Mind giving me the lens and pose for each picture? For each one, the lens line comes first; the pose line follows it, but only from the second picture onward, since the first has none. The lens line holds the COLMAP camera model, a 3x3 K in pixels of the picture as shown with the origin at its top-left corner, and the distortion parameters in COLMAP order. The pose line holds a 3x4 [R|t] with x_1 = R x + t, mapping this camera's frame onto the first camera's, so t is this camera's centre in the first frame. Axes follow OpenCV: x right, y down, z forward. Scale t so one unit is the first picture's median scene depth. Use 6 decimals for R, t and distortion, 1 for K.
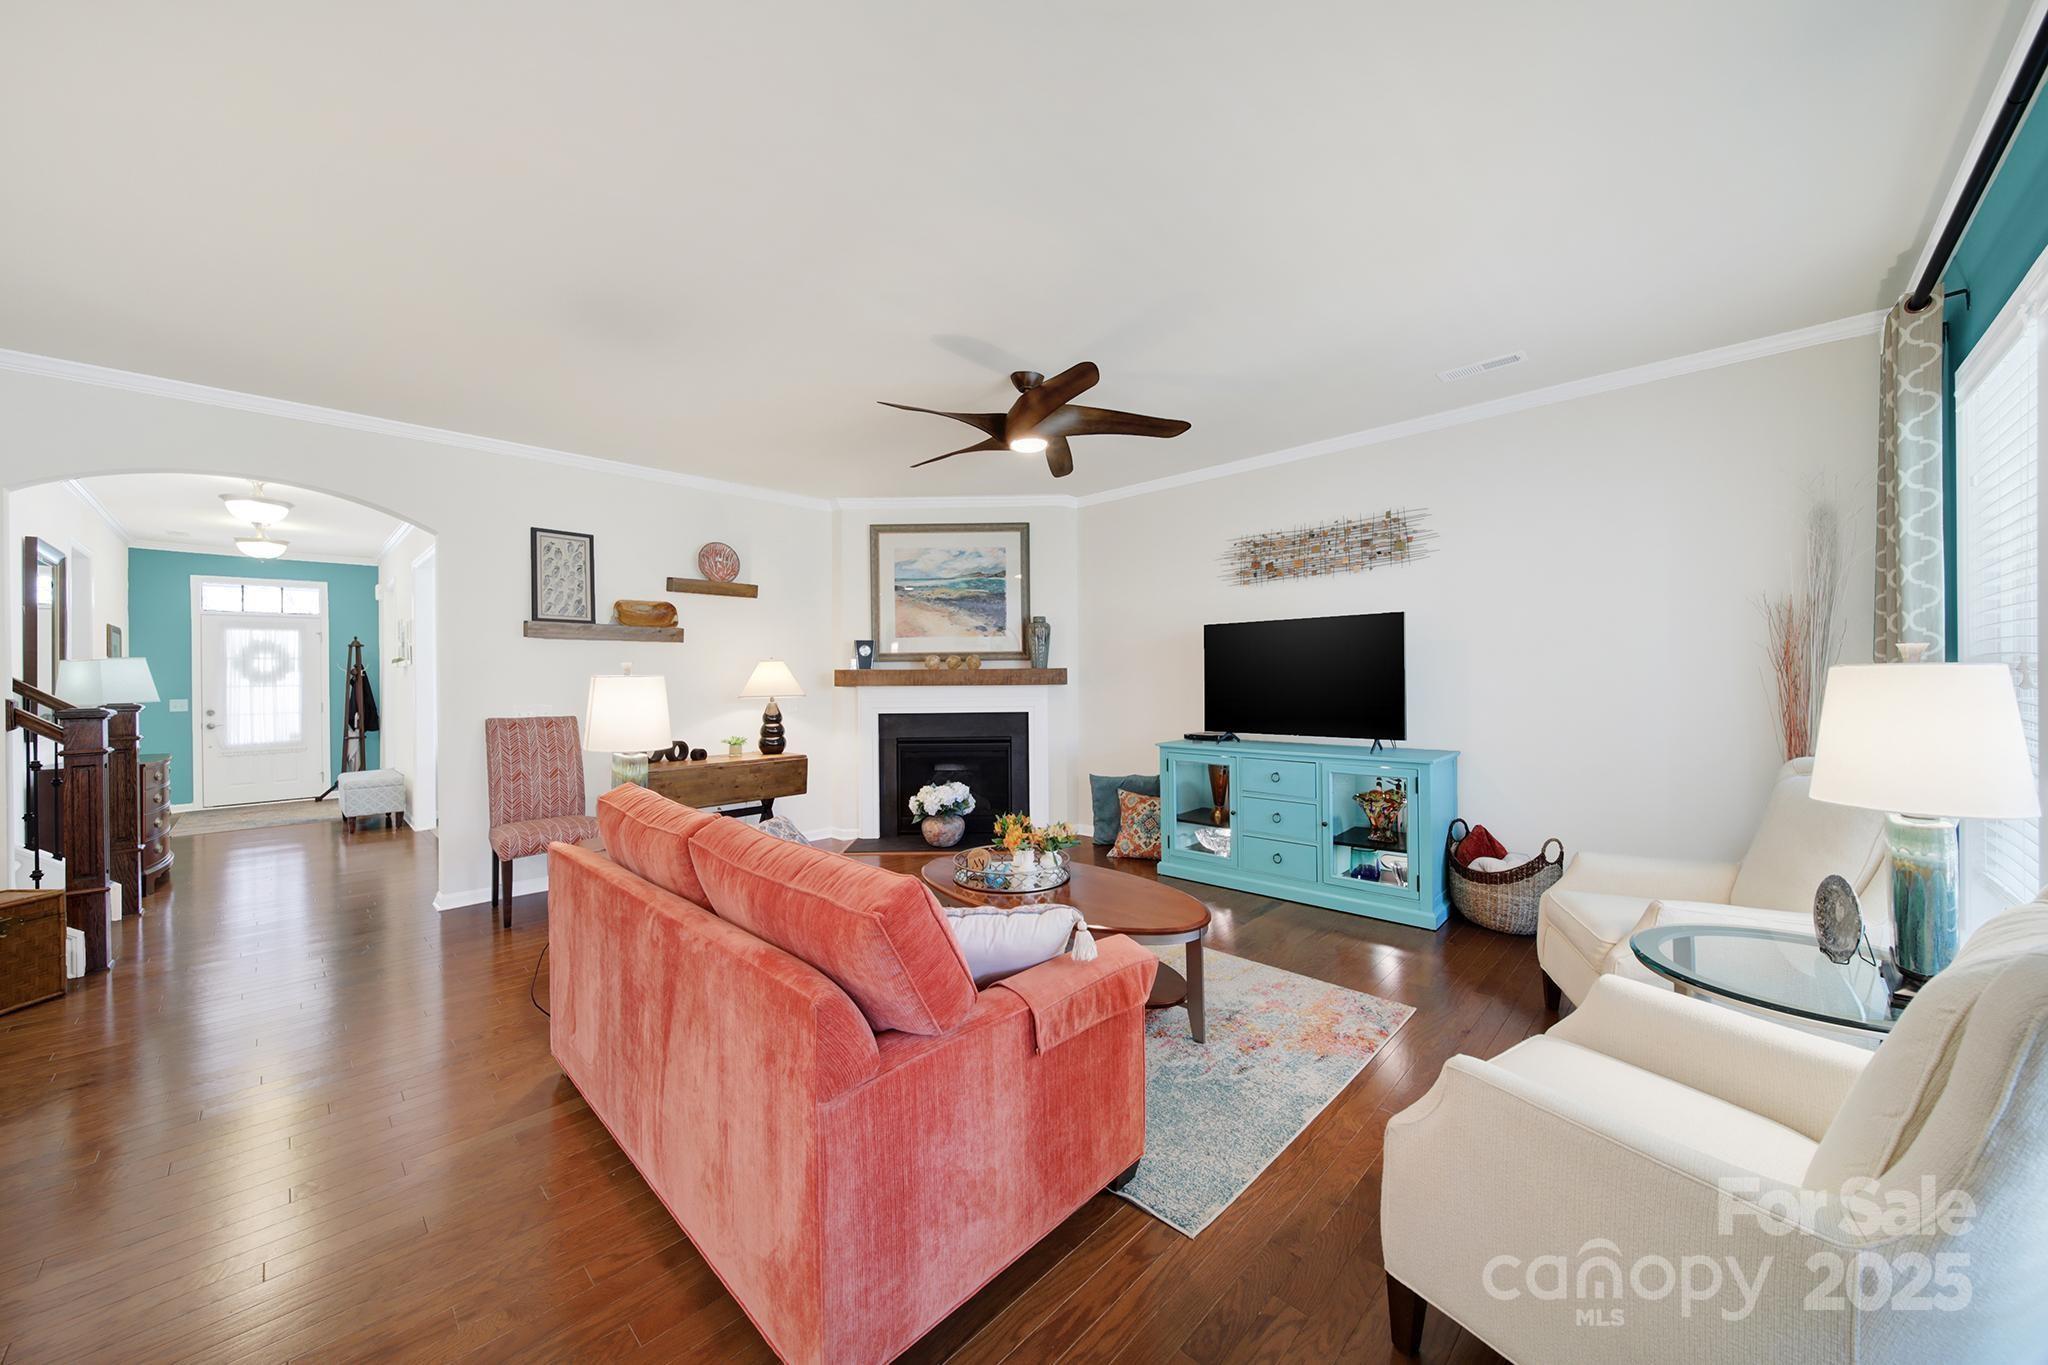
lens RADIAL K [[739.2, 0, 1020.9], [0, 739.2, 679.4], [0, 0, 1]] dist [-0.000060, -0.000100]
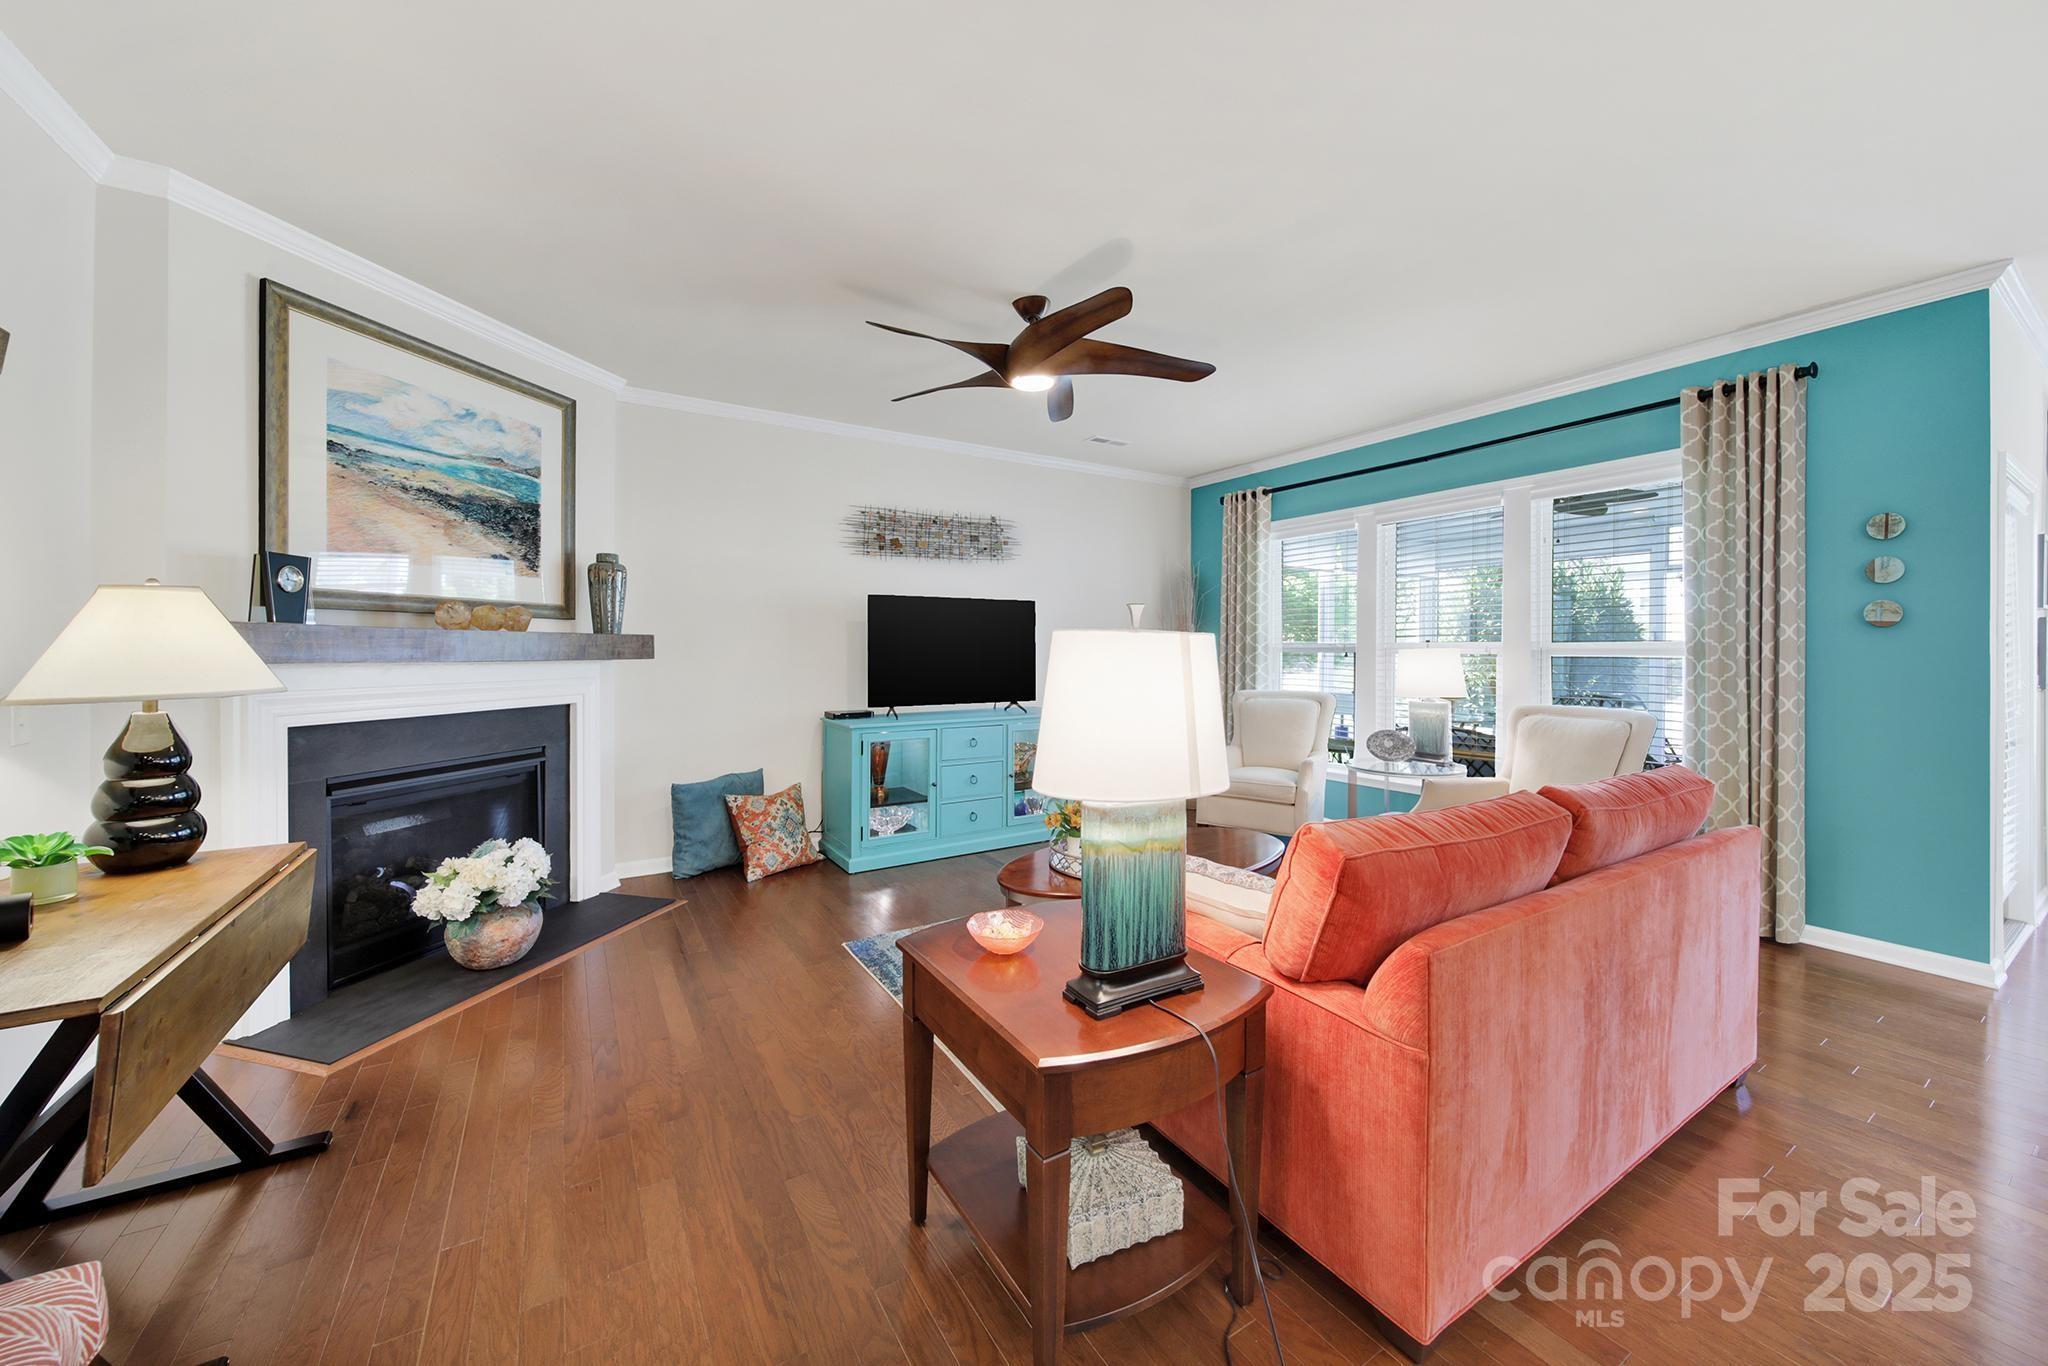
lens RADIAL K [[739.2, 0, 1019.7], [0, 739.2, 652.5], [0, 0, 1]] dist [-0.000060, -0.000100]
pose [[0.241219, 0.005773, 0.970454, -0.528048], [-0.001385, 0.999983, -0.005605, 0.004261], [-0.970470, 0.000008, 0.241223, 0.507415]]
